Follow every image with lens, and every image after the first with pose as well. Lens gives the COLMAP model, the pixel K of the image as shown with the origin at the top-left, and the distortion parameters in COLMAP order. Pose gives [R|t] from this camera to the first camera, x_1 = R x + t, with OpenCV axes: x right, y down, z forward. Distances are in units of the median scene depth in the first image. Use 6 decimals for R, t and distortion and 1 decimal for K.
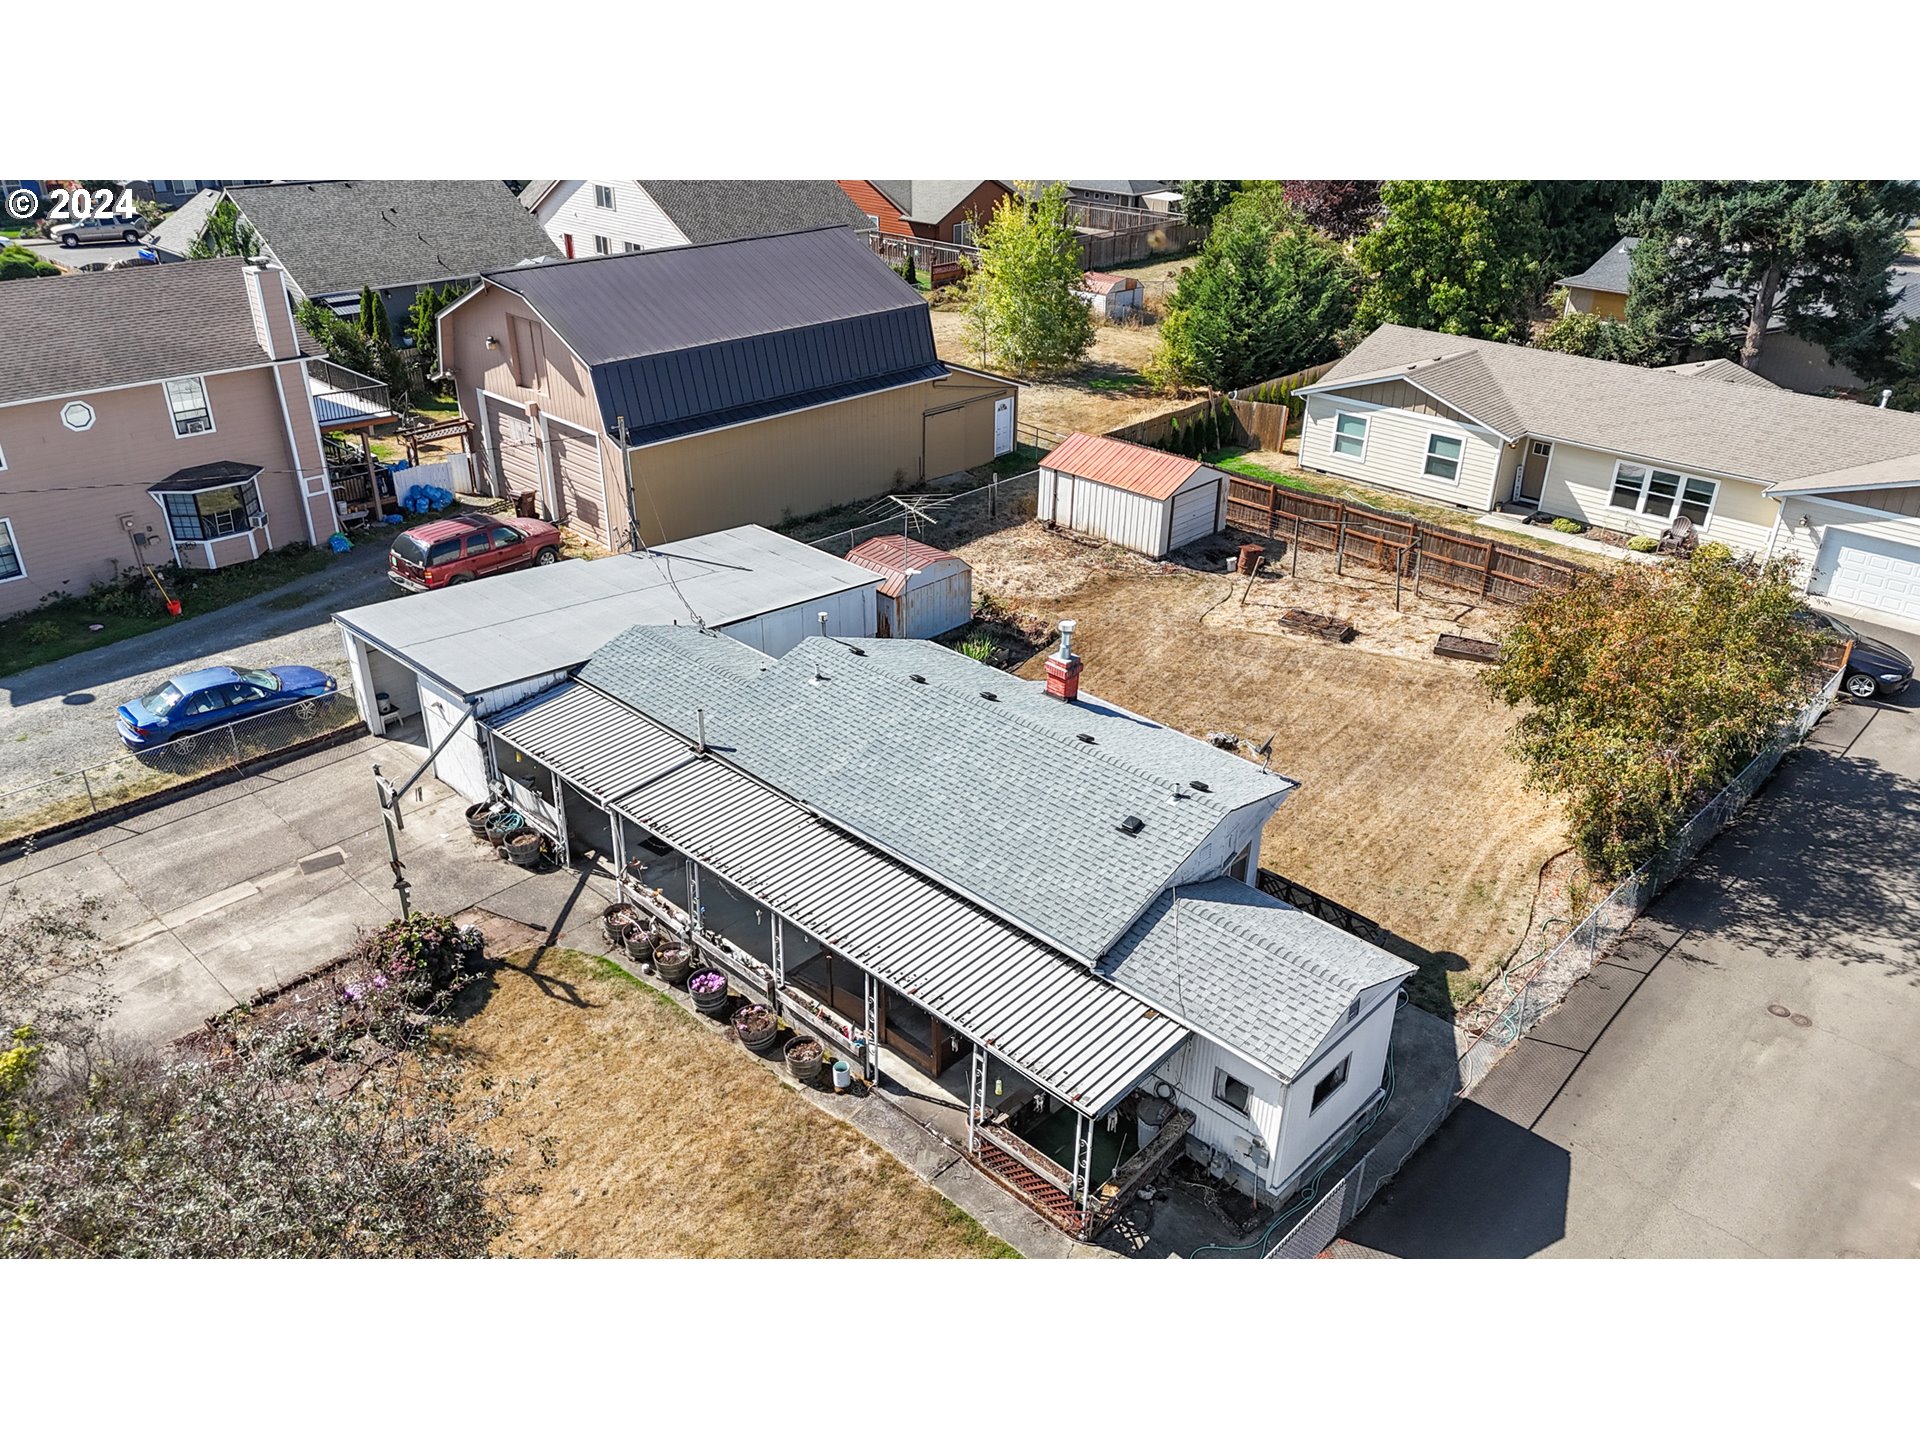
lens RADIAL K [[1397.3, 0, 957.6], [0, 1397.3, 721.7], [0, 0, 1]] dist [0.103582, -0.114436]
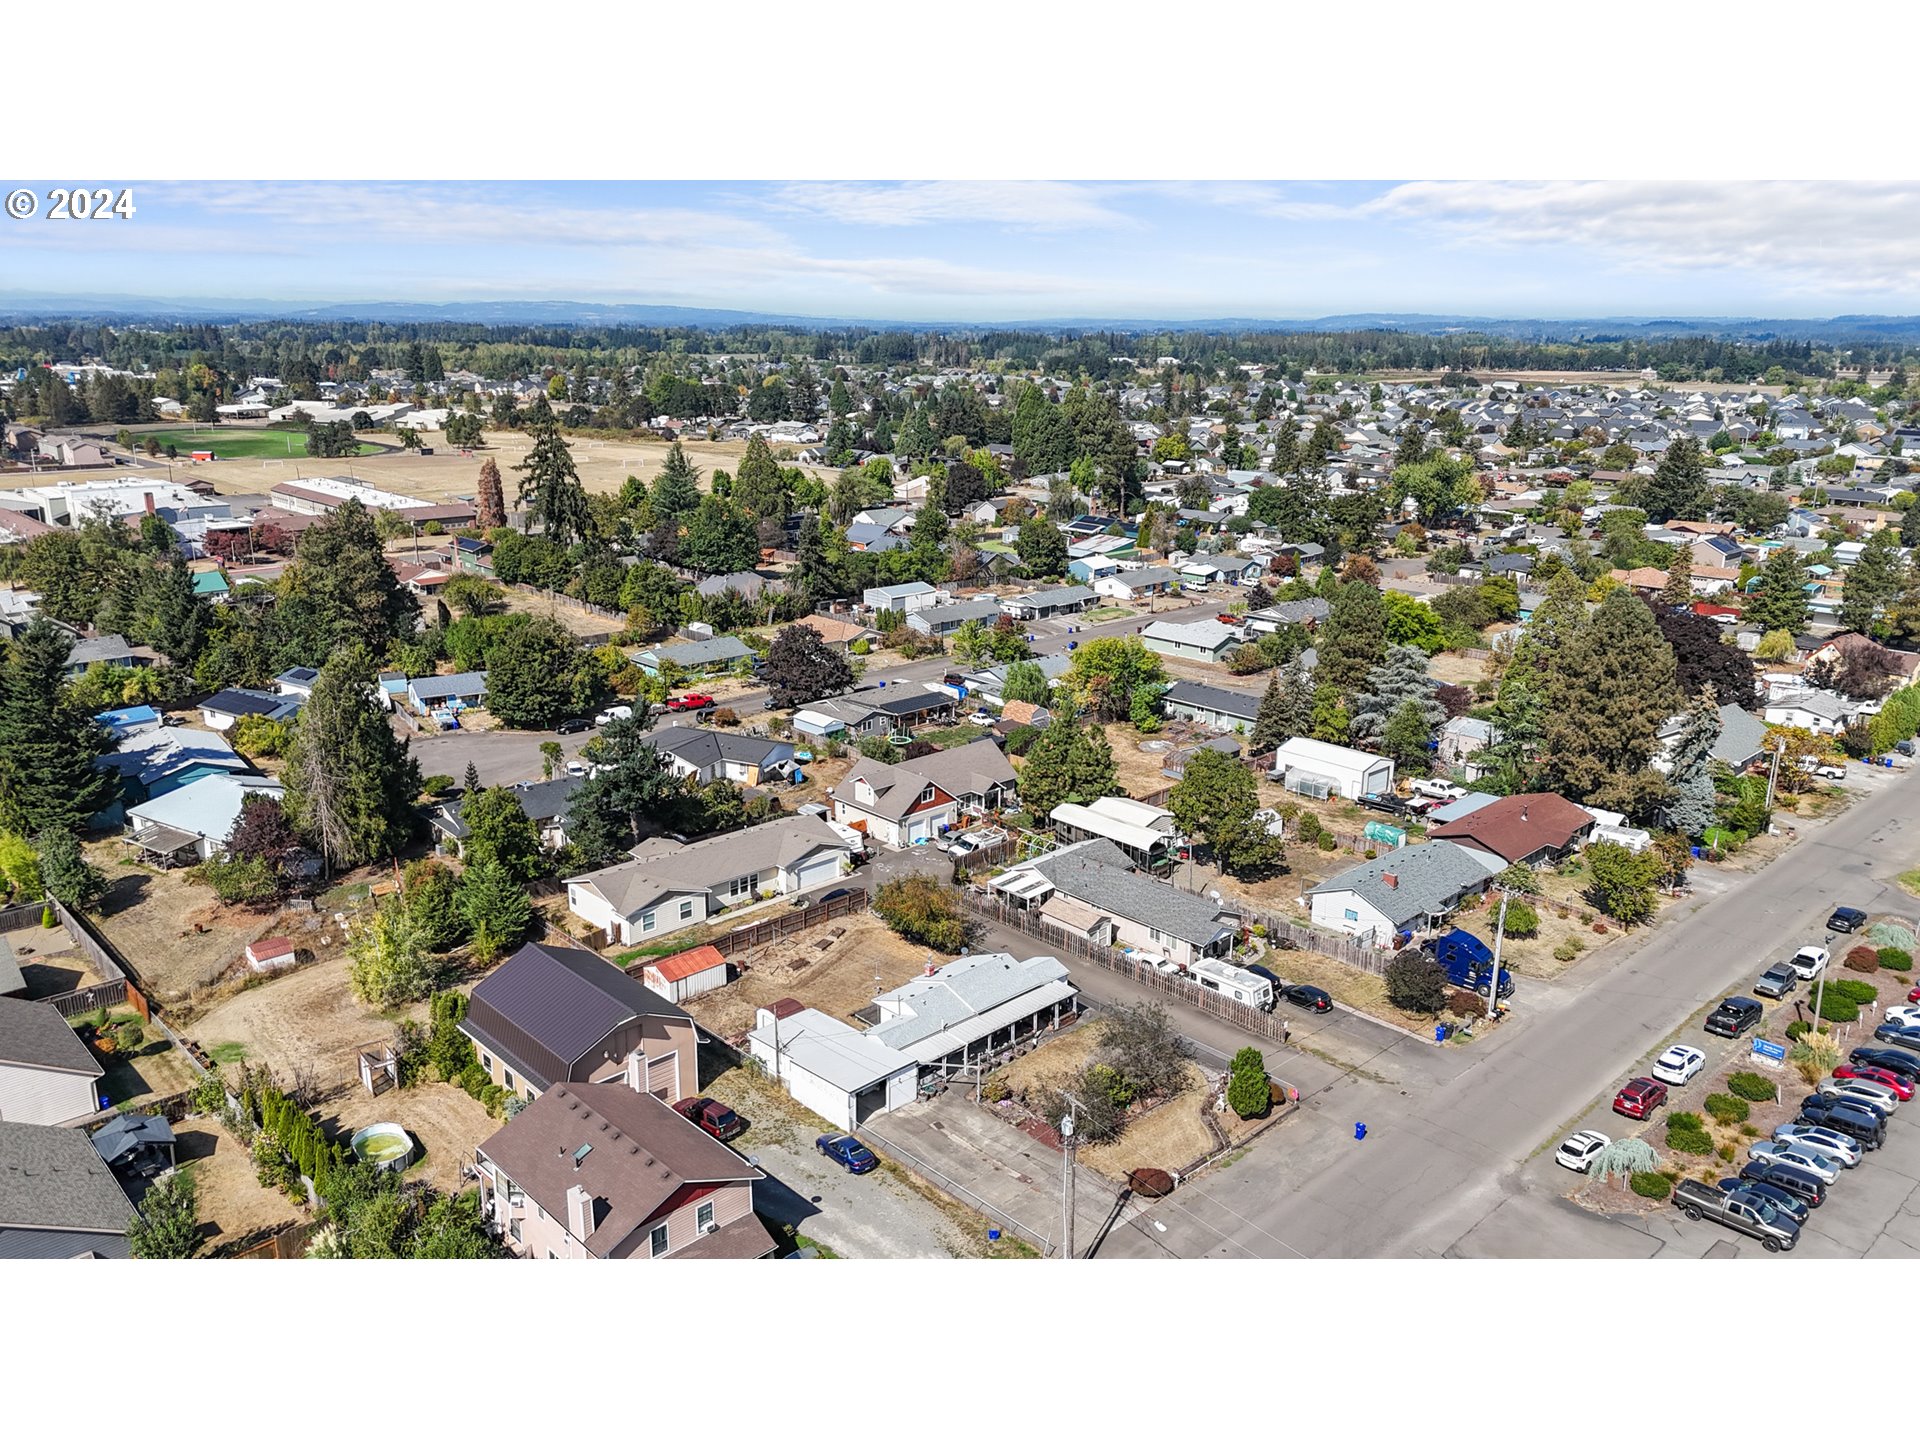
lens RADIAL K [[1397.3, 0, 957.6], [0, 1397.3, 721.7], [0, 0, 1]] dist [0.103582, -0.114436]
pose [[0.043637, -0.287178, 0.956883, -2.069918], [0.461187, 0.855426, 0.235698, -0.905151], [-0.886229, 0.431016, 0.169771, 0.017516]]
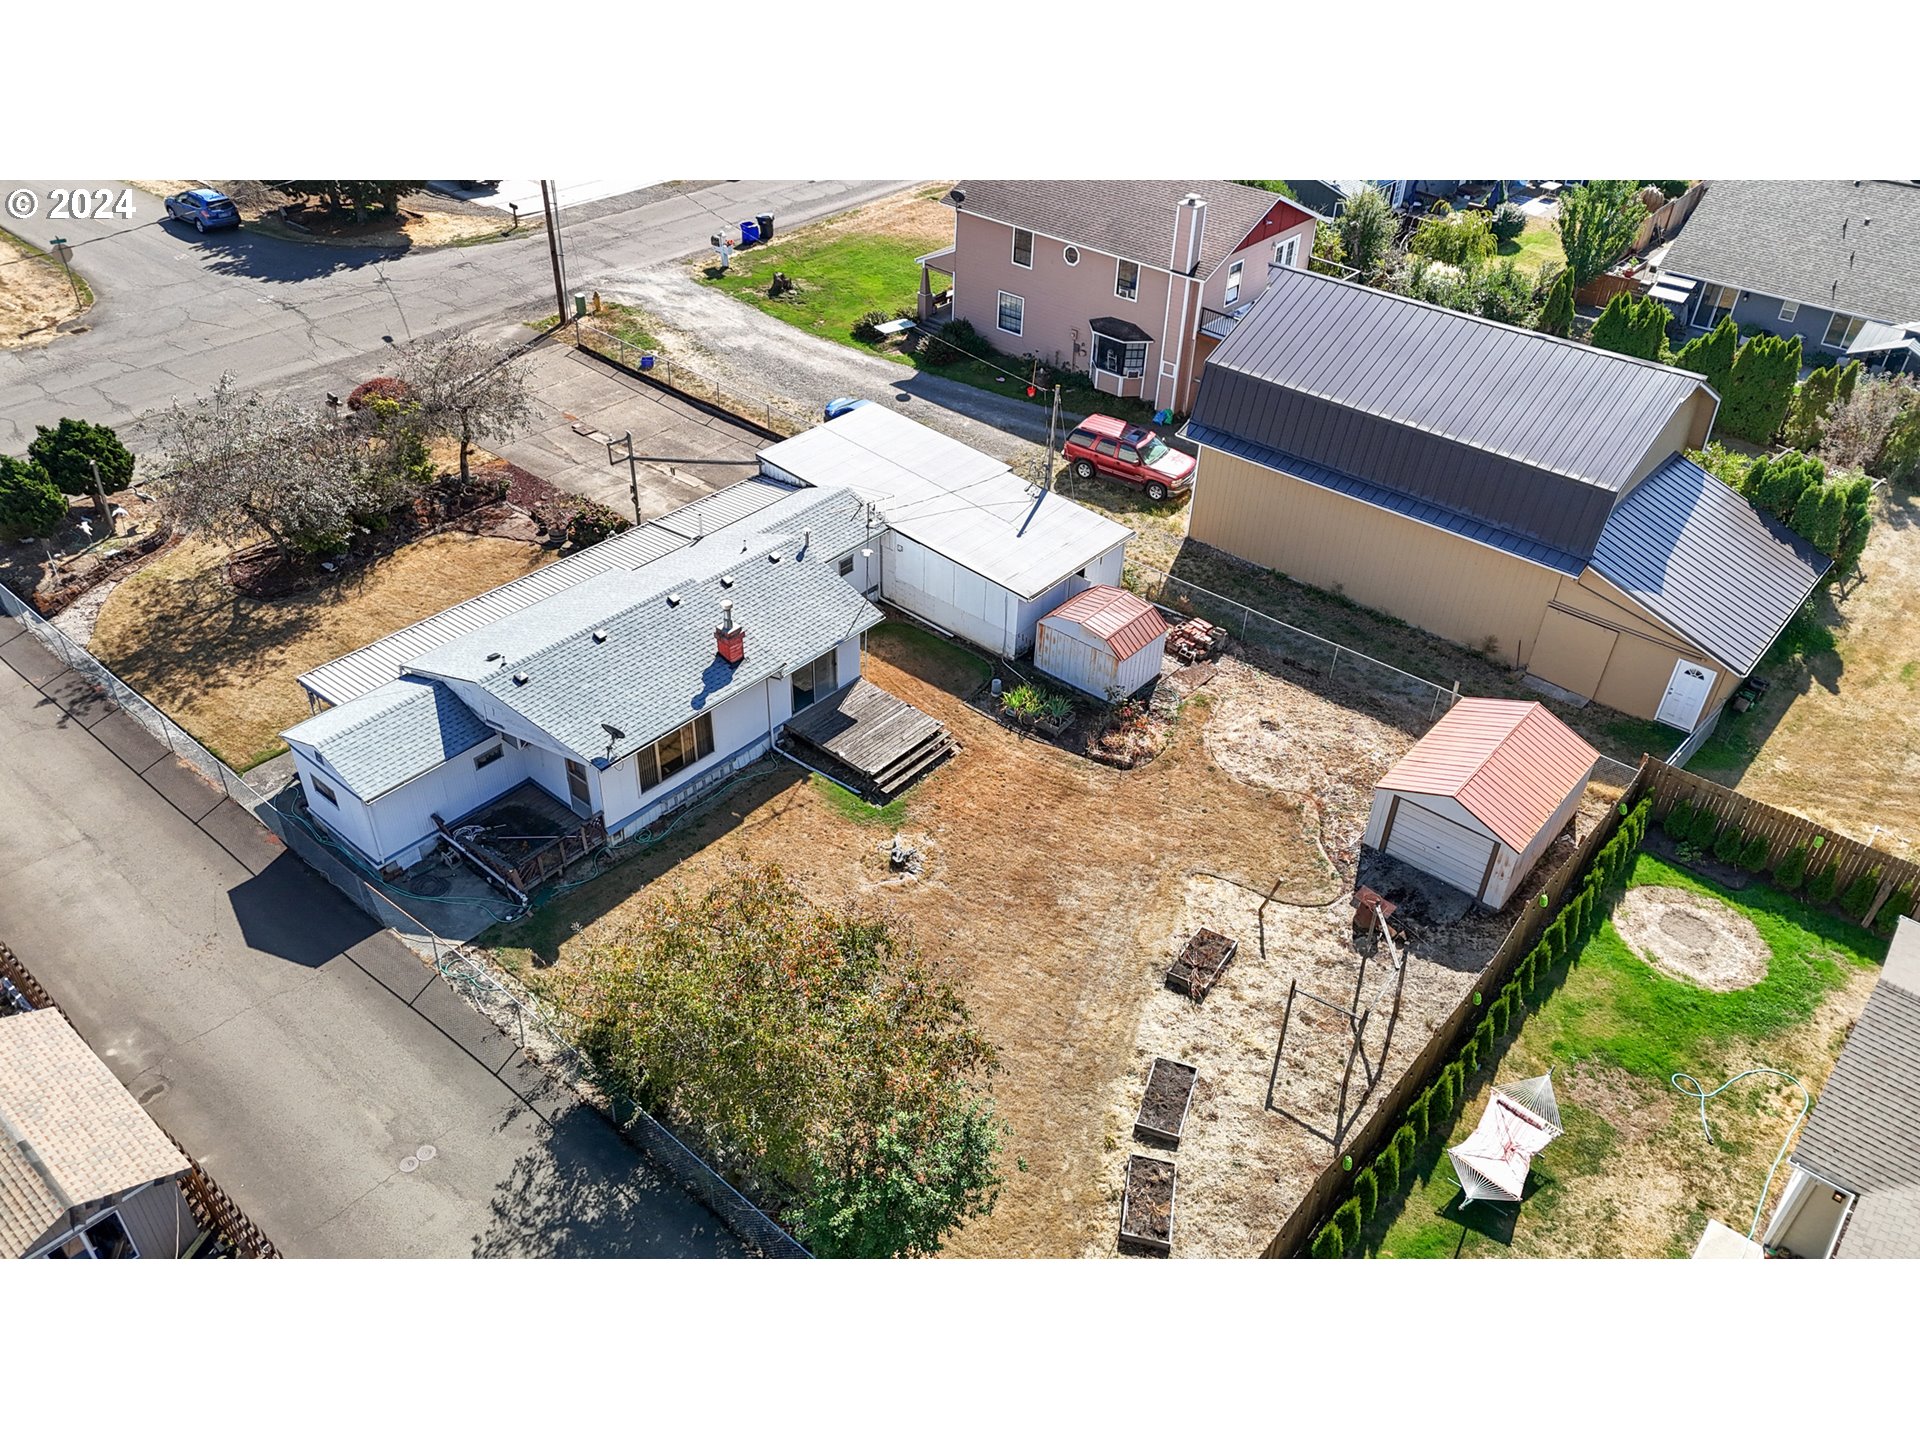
lens RADIAL K [[1405.6, 0, 958.6], [0, 1405.6, 722.5], [0, 0, 1]] dist [0.074763, -0.065144]
pose [[0.065718, 0.586247, -0.807463, 0.740818], [-0.492082, 0.723011, 0.484882, -0.446149], [0.868065, 0.365472, 0.335996, 0.492007]]
